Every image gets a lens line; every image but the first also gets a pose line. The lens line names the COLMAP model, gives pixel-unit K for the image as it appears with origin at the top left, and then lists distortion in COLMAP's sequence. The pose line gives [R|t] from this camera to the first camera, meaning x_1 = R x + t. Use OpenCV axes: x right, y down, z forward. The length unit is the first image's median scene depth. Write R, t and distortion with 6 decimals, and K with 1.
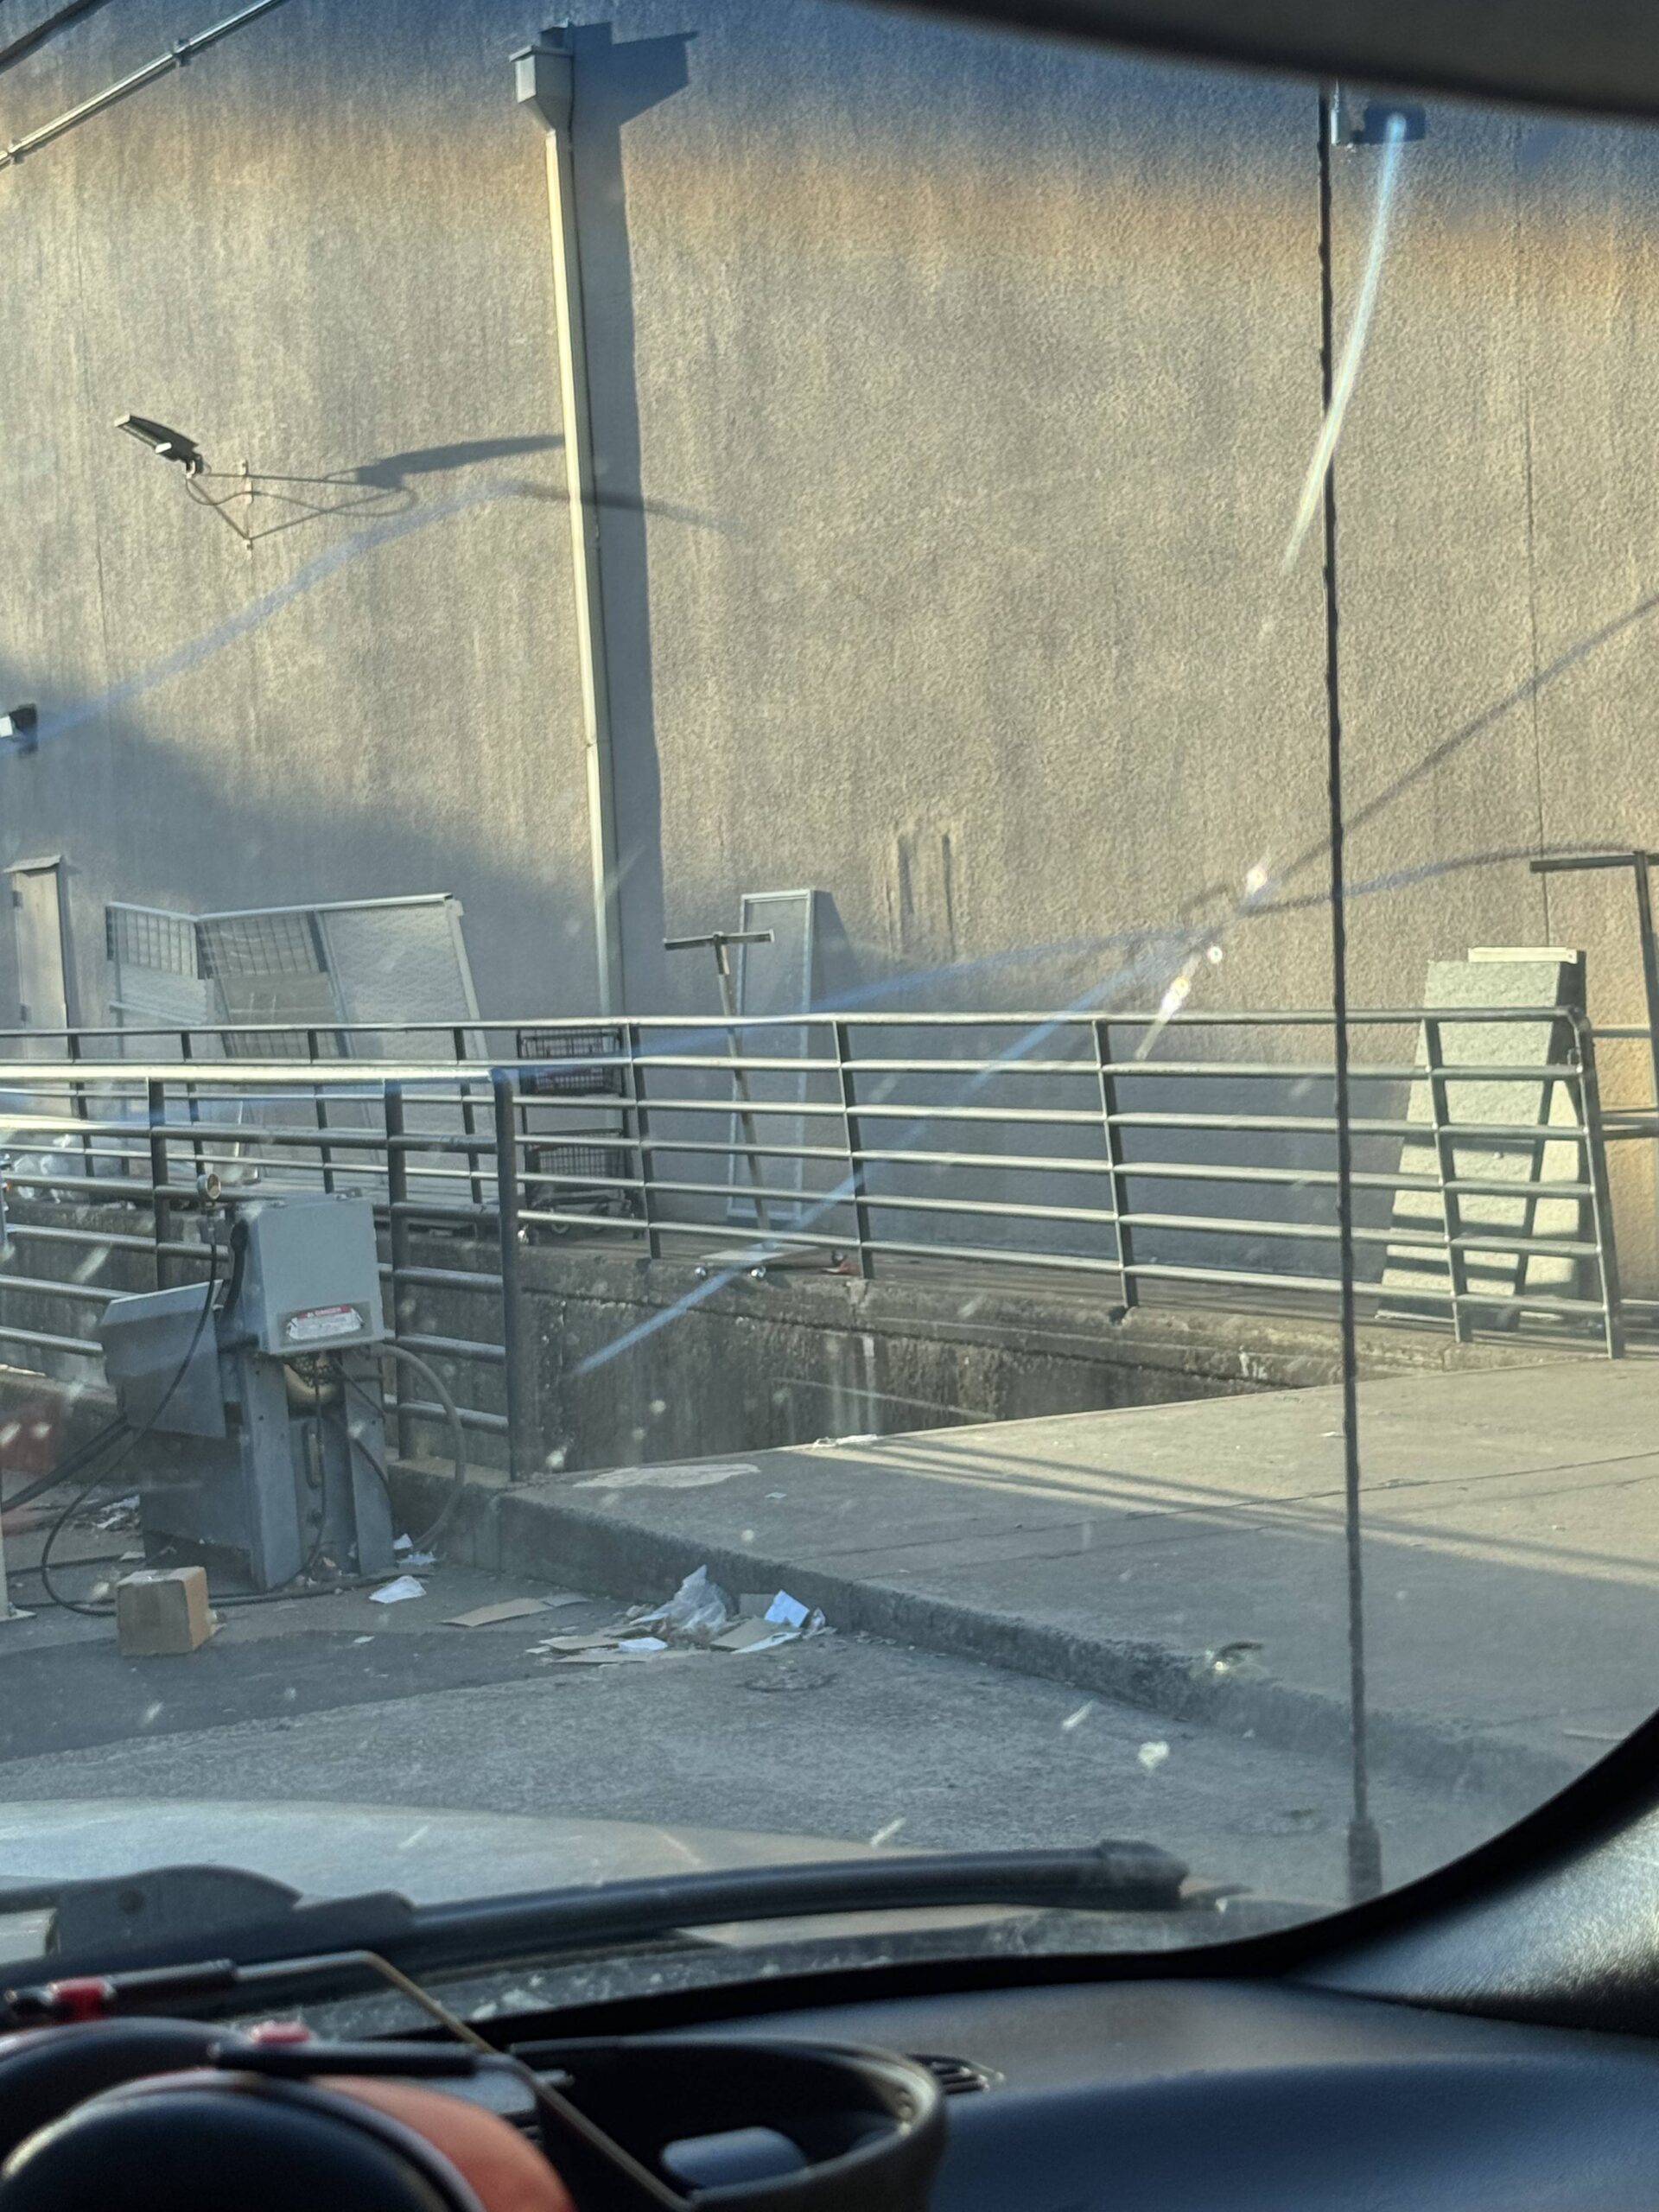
lens RADIAL K [[3903.9, 0, 829.5], [0, 3903.9, 1106.0], [0, 0, 1]] dist [0.171402, 0.002593]
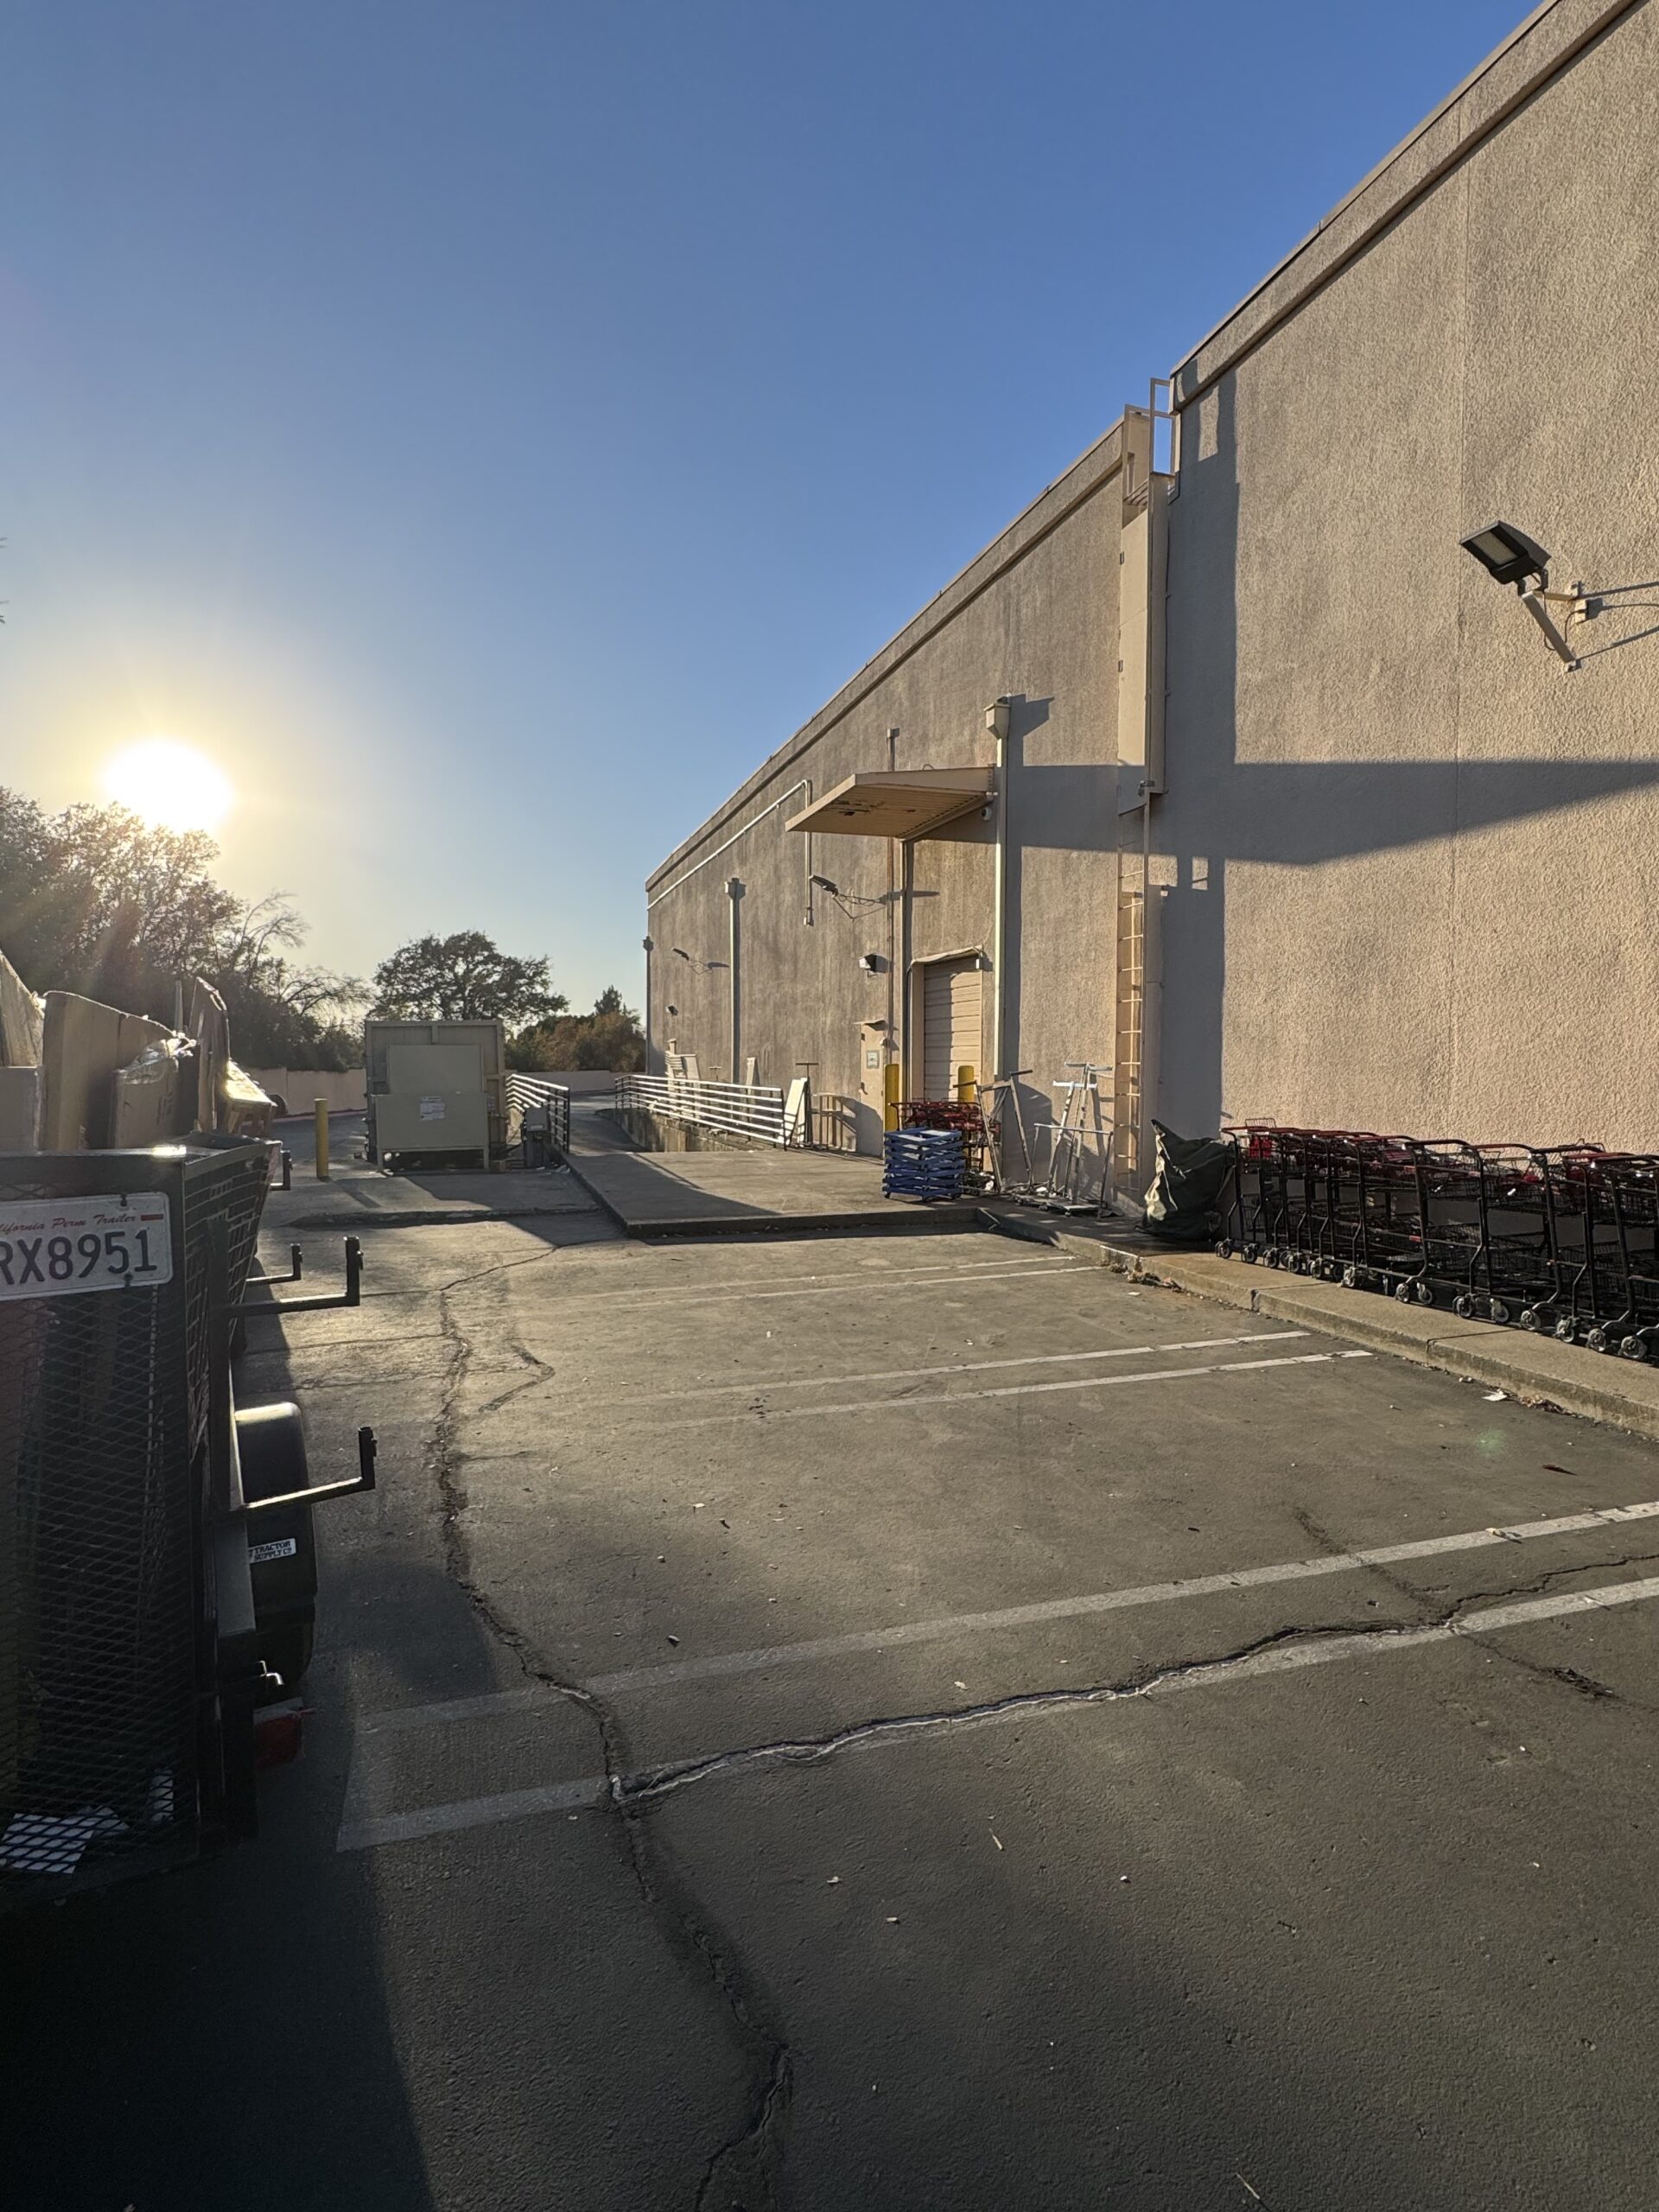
lens RADIAL K [[1168.1, 0, 829.4], [0, 1168.1, 1112.0], [0, 0, 1]] dist [0.000207, -0.000136]
pose [[0.974236, 0.066317, -0.215559, 0.424681], [-0.064830, 0.997799, 0.013970, -0.014779], [0.216011, 0.000365, 0.976391, -0.433472]]
